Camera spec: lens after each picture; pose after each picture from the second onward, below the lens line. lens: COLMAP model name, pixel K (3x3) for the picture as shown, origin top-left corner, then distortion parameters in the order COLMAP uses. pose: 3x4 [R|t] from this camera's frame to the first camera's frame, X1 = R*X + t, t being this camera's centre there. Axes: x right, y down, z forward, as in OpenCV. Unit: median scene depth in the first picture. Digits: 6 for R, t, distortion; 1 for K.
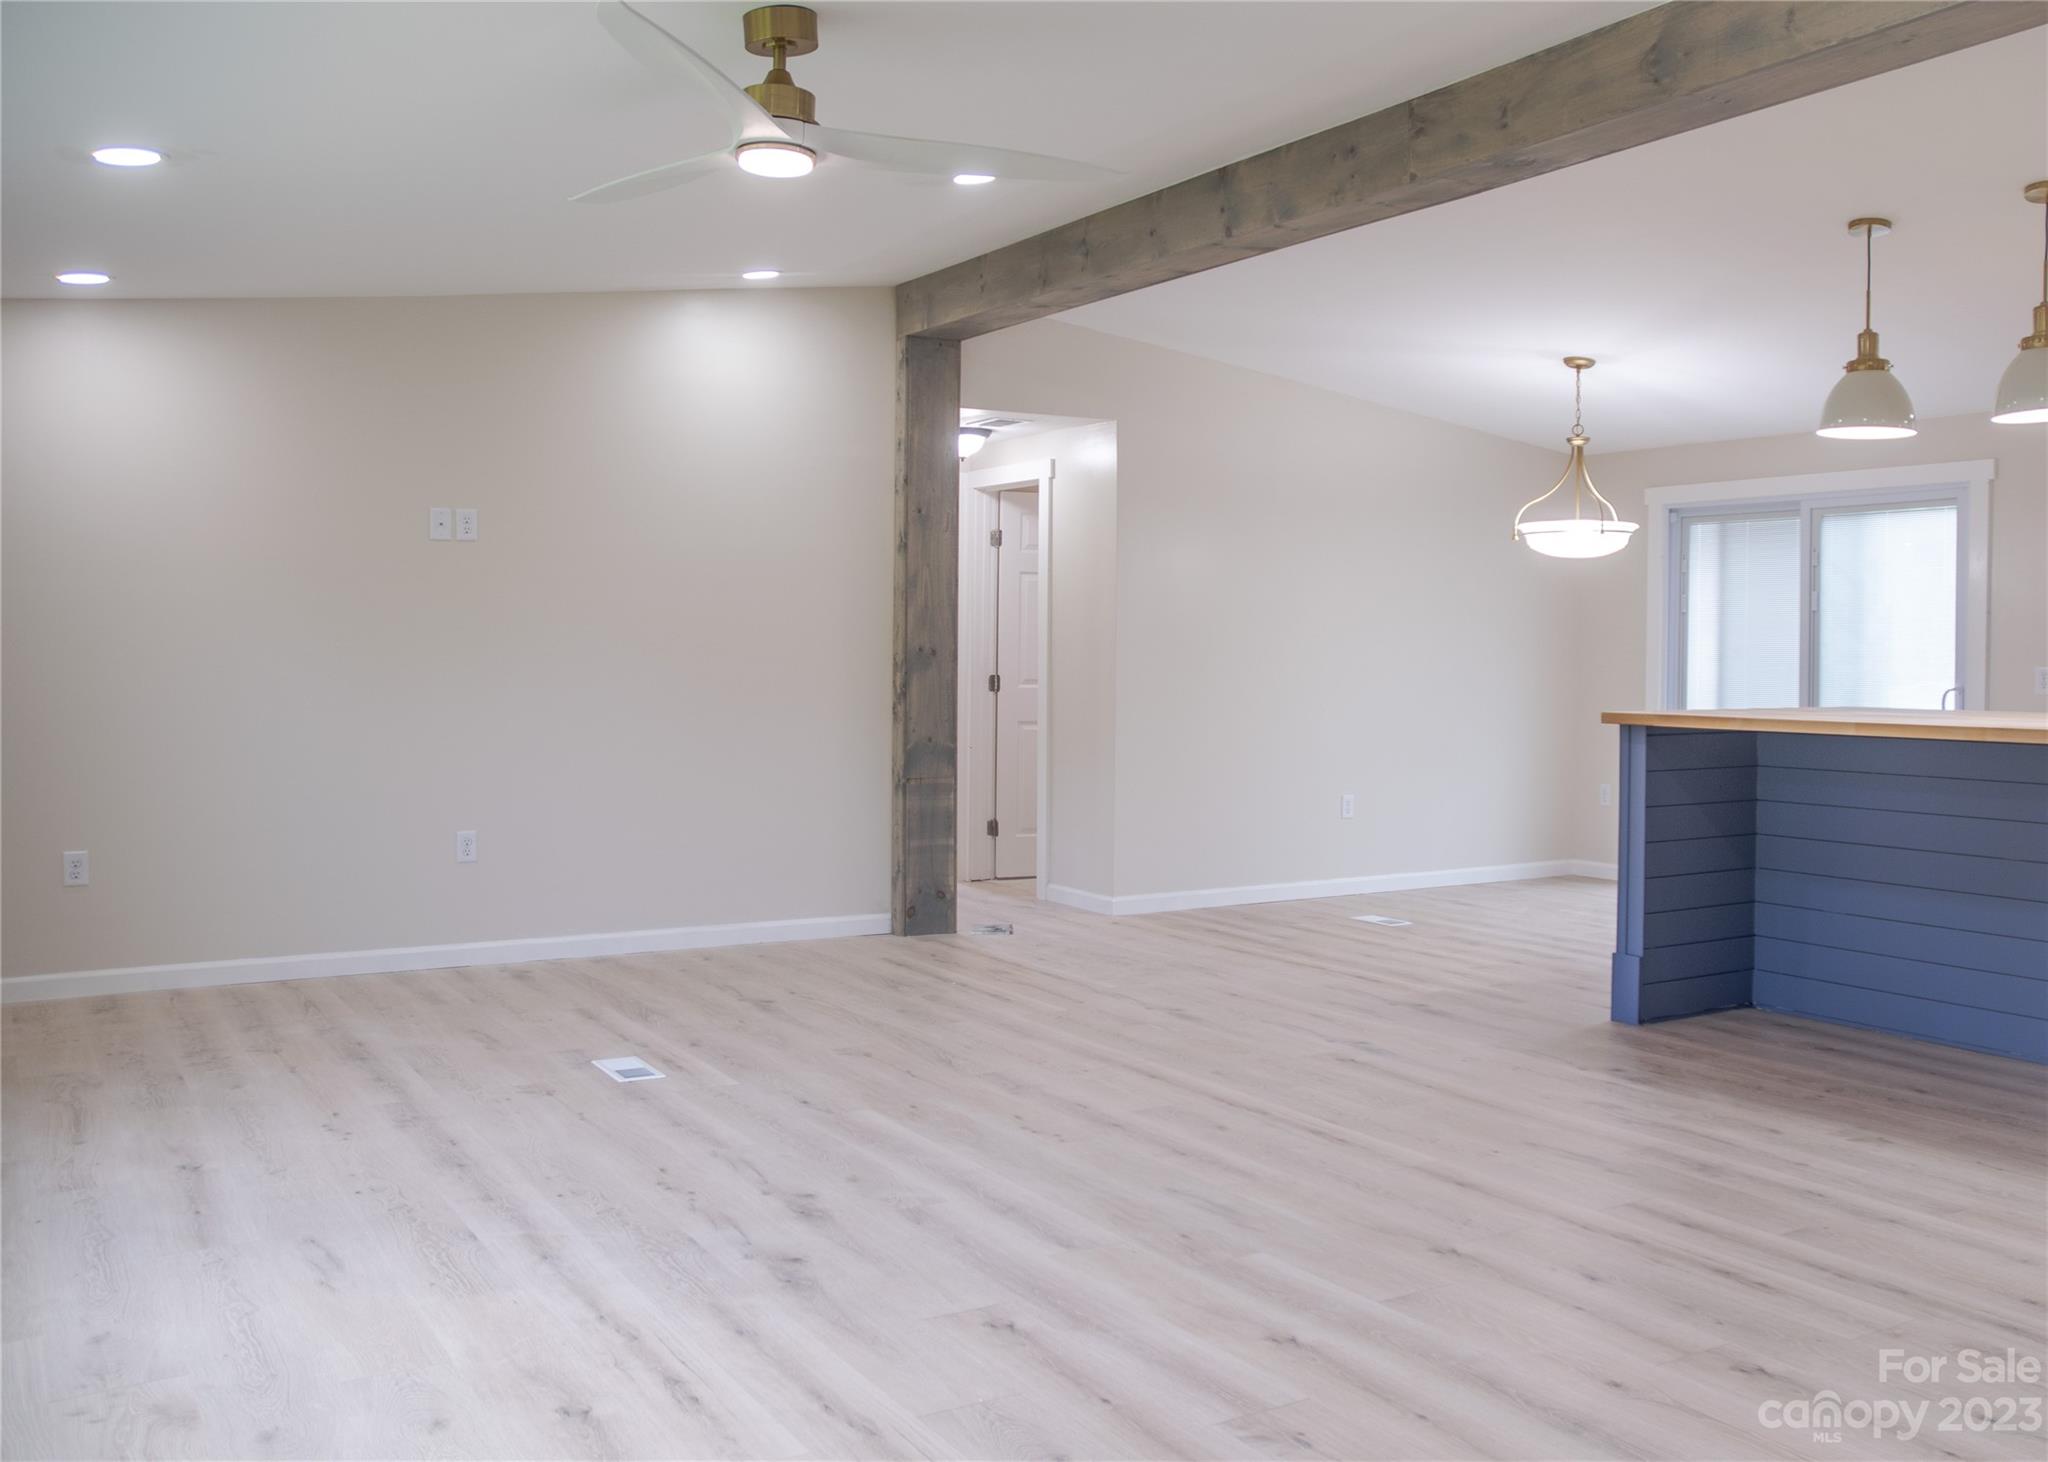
lens RADIAL K [[1783.2, 0, 1022.4], [0, 1783.2, 759.5], [0, 0, 1]] dist [-0.053685, 0.010310]
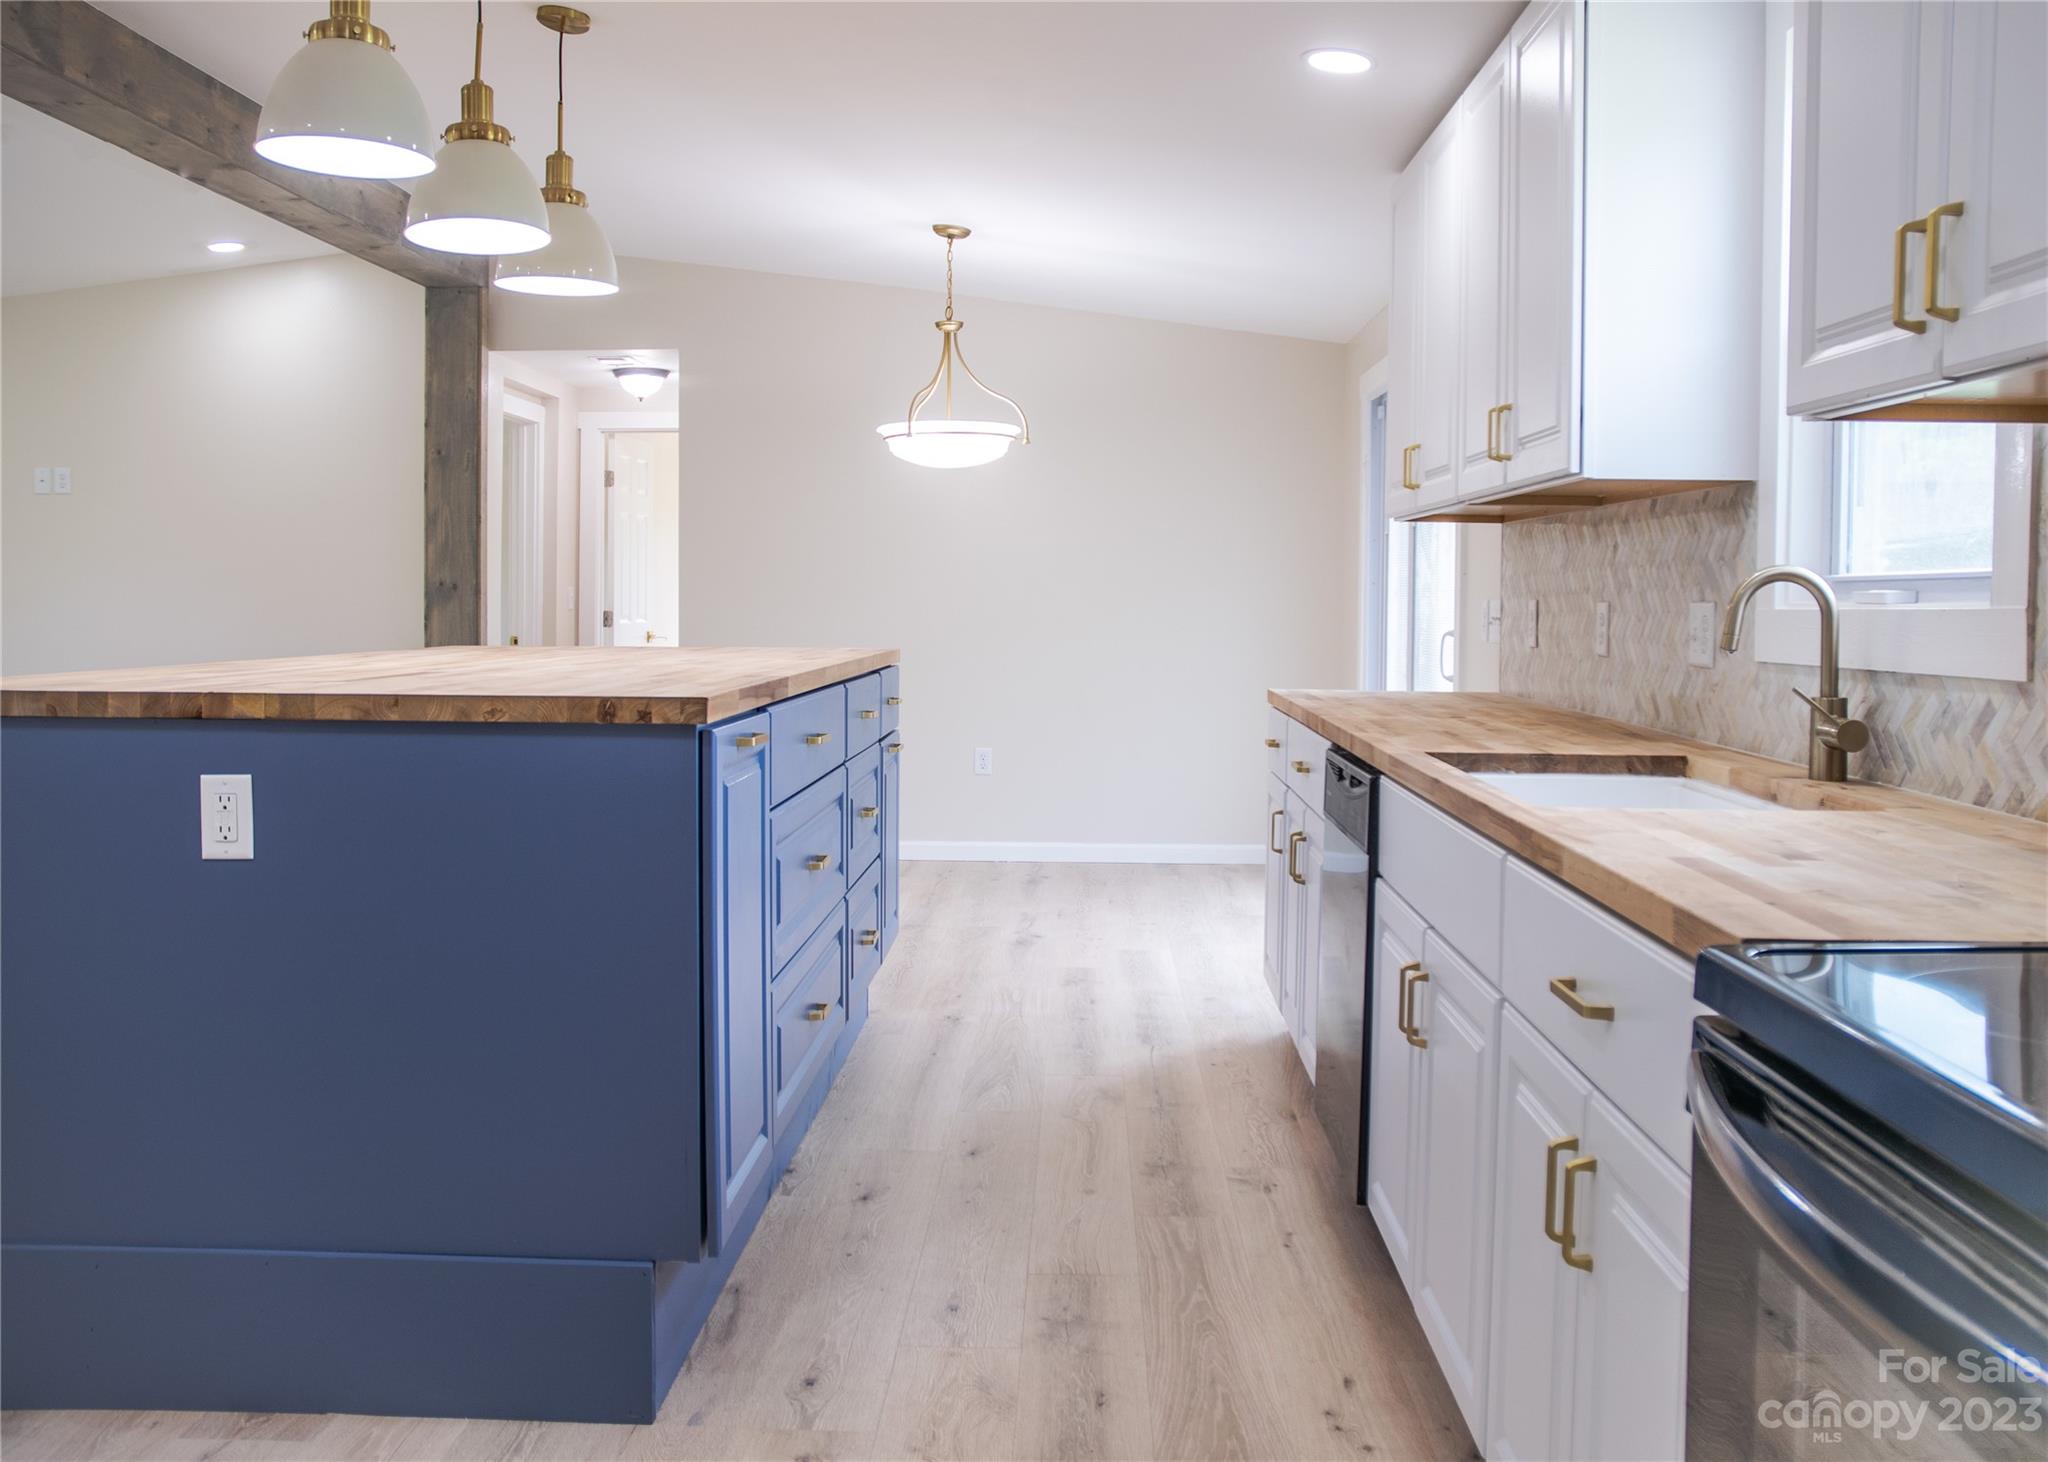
lens RADIAL K [[1708.9, 0, 997.2], [0, 1708.9, 694.4], [0, 0, 1]] dist [-0.010092, -0.006686]
pose [[0.810835, 0.034386, -0.584263, 1.040429], [-0.041259, 0.999147, 0.001544, -0.014068], [0.583818, 0.022854, 0.811563, 0.479208]]
